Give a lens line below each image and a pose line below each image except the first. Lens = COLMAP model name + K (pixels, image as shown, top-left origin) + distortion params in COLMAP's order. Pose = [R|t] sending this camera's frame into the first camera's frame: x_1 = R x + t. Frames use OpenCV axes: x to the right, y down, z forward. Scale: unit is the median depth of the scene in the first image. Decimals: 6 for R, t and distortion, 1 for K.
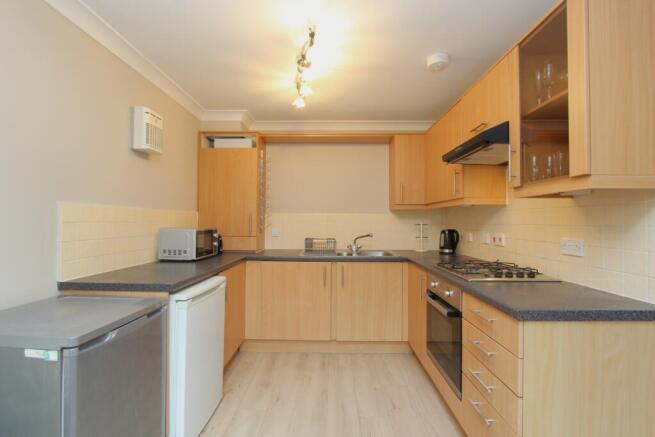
lens RADIAL K [[310.1, 0, 326.7], [0, 310.1, 216.5], [0, 0, 1]] dist [-0.001327, -0.000492]
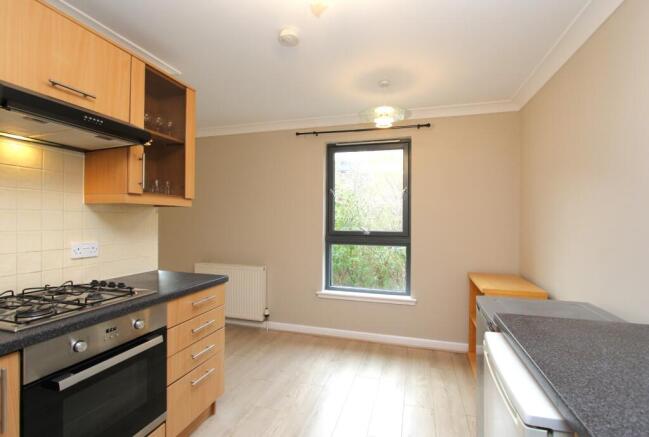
lens RADIAL K [[311.3, 0, 324.5], [0, 311.3, 218.5], [0, 0, 1]] dist [-0.000285, -0.000052]
pose [[-0.962781, -0.008339, 0.270153, -0.179000], [-0.013514, 0.999759, -0.017301, -0.001045], [-0.269943, -0.020308, -0.962662, 1.163990]]
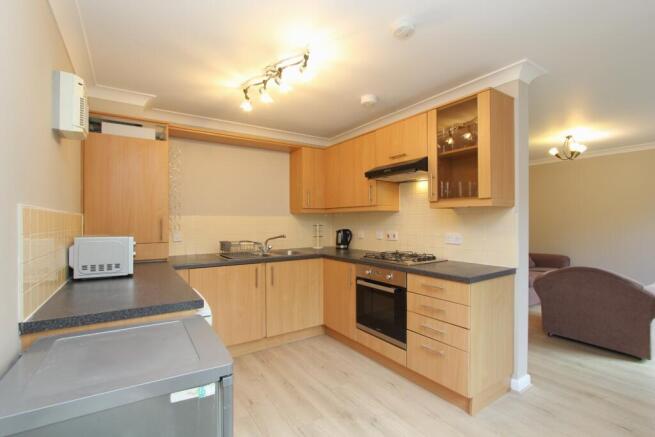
lens RADIAL K [[301.4, 0, 327.5], [0, 301.4, 218.5], [0, 0, 1]] dist [-0.002558, -0.000155]
pose [[0.820212, -0.003875, 0.572046, -0.425641], [-0.000855, 0.999968, 0.007999, -0.013463], [-0.572059, -0.007050, 0.820182, 0.049891]]
